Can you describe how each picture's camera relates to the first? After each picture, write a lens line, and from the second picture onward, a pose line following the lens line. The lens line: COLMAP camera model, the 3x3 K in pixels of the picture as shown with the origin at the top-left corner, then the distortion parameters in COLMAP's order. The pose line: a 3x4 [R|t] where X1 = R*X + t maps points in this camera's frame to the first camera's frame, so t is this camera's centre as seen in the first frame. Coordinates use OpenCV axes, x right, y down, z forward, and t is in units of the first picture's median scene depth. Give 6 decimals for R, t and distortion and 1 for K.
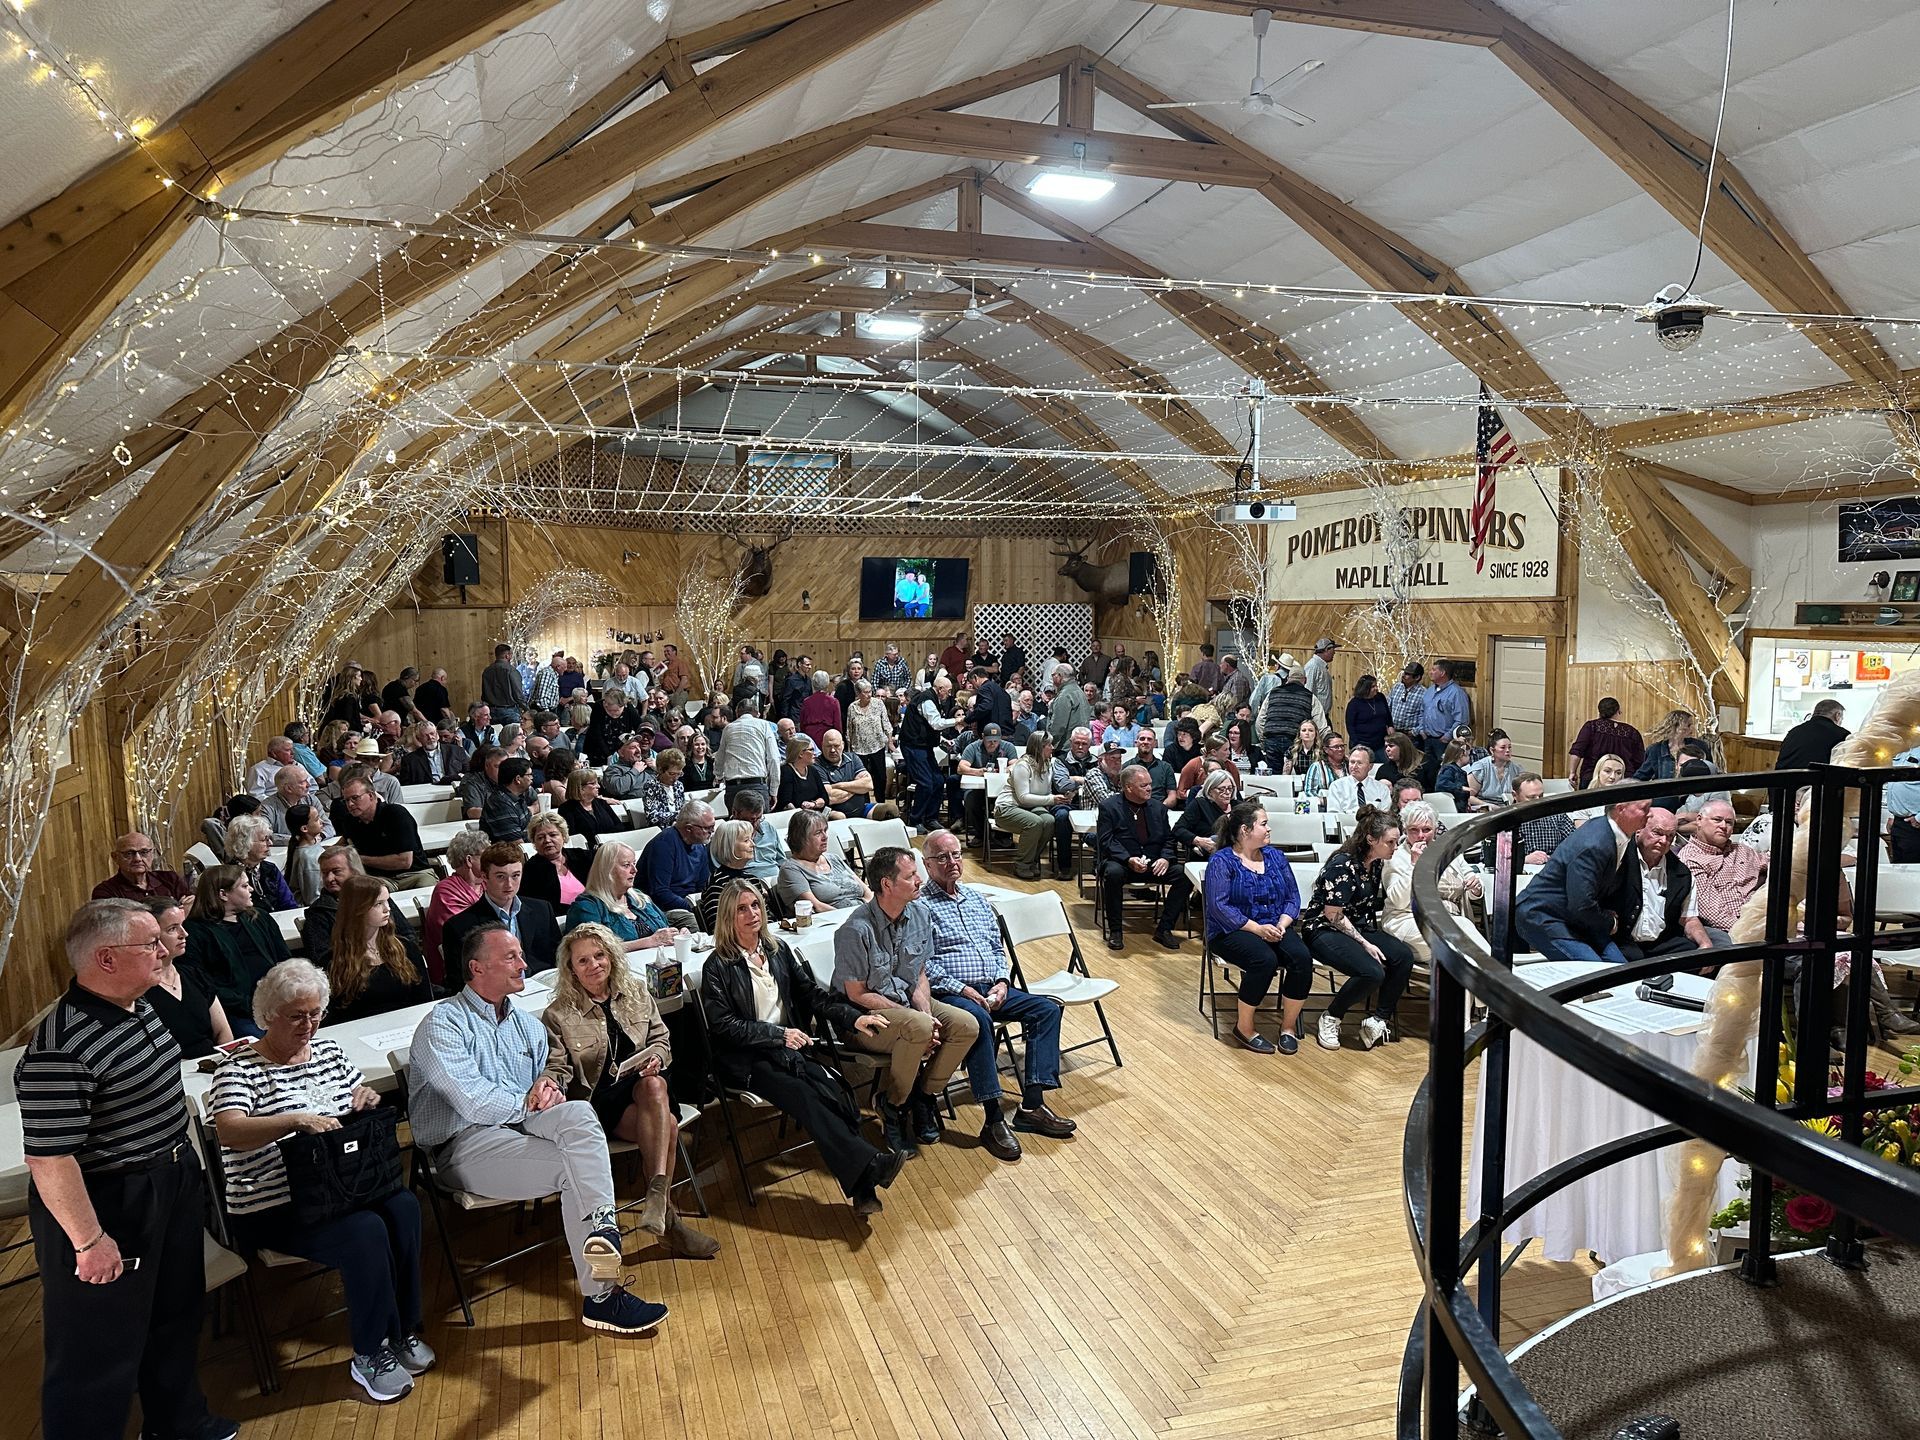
lens RADIAL K [[1379.0, 0, 952.2], [0, 1379.0, 725.4], [0, 0, 1]] dist [0.085468, -0.029356]
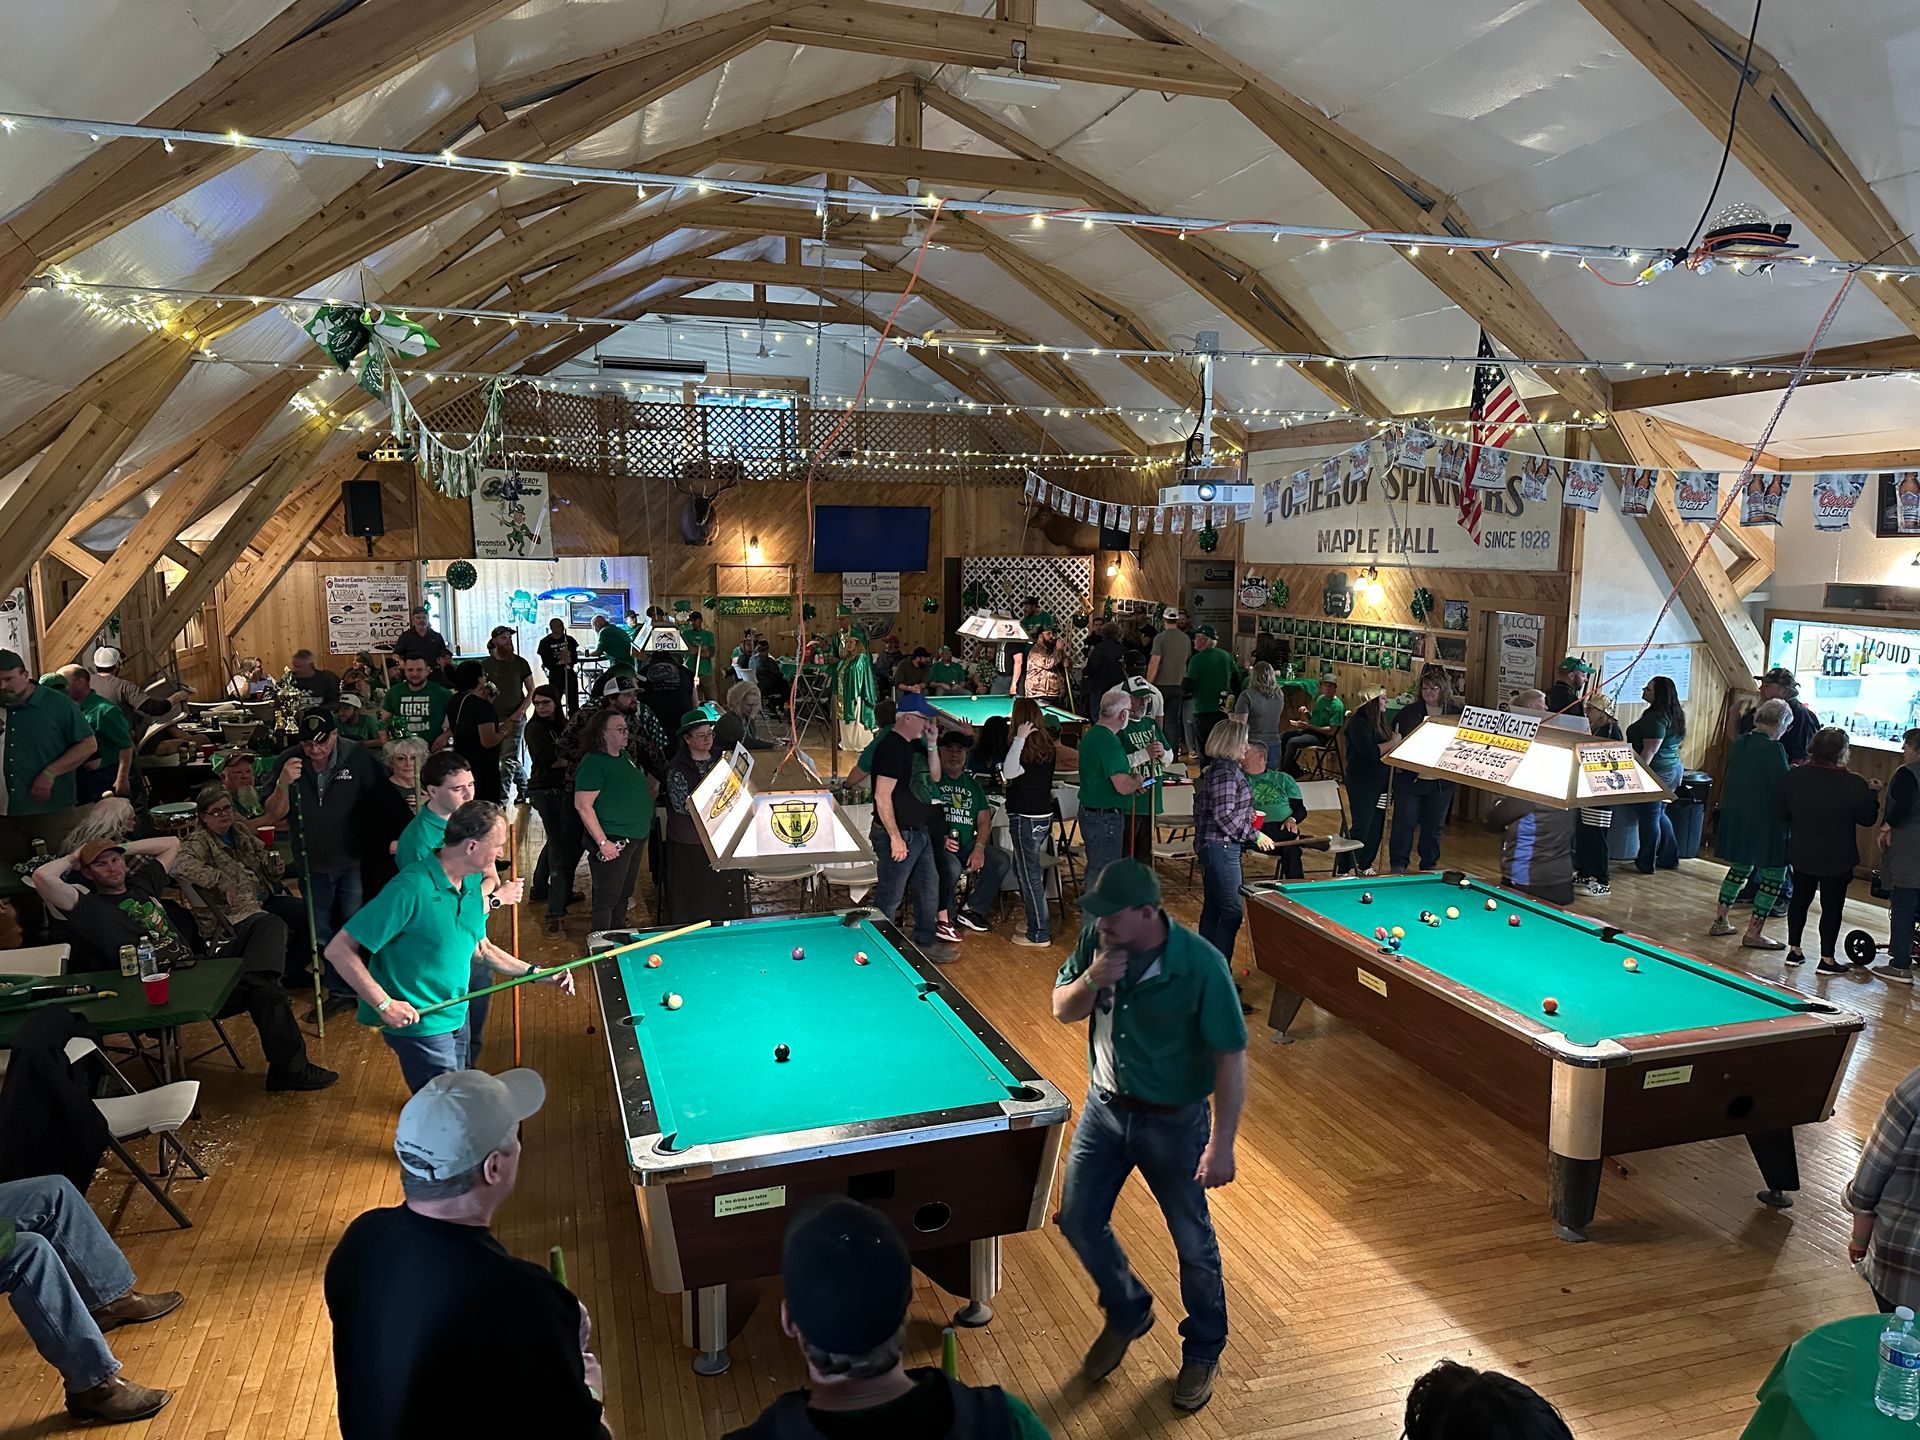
lens RADIAL K [[1379.0, 0, 954.9], [0, 1379.0, 733.1], [0, 0, 1]] dist [0.085468, -0.029356]
pose [[0.999952, 0.008020, 0.005633, 0.038906], [-0.008314, 0.998491, 0.054277, -0.031819], [-0.005190, -0.054322, 0.998510, 0.094663]]
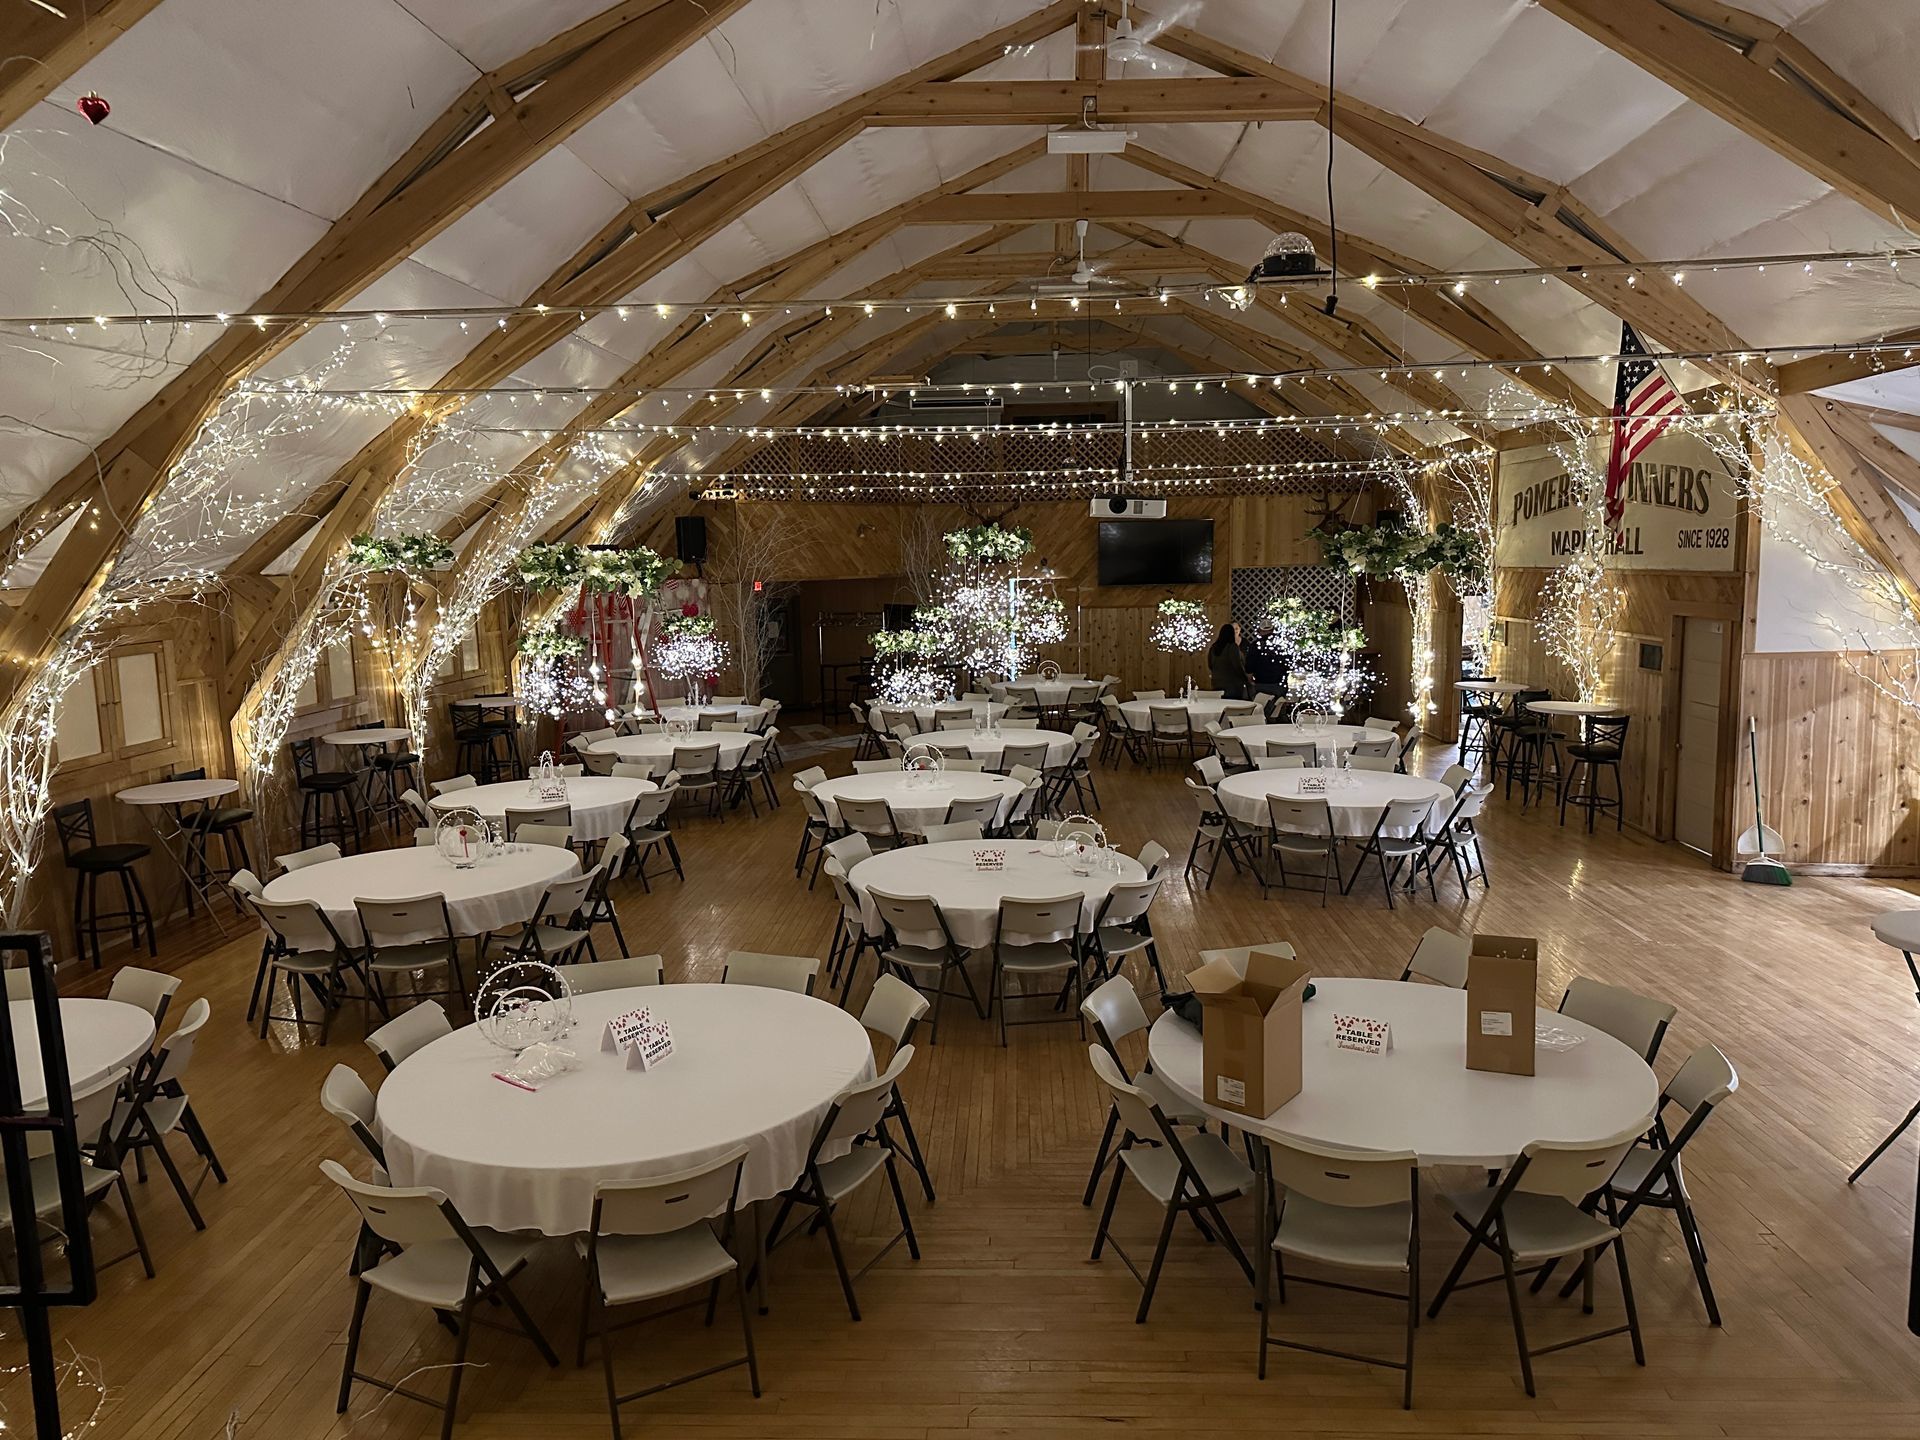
lens RADIAL K [[1379.0, 0, 957.9], [0, 1379.0, 740.3], [0, 0, 1]] dist [0.085468, -0.029356]
pose [[0.943579, 0.031903, -0.329607, 0.256211], [-0.015320, 0.998488, 0.052786, -0.027791], [0.330792, -0.044758, 0.942642, 0.054830]]
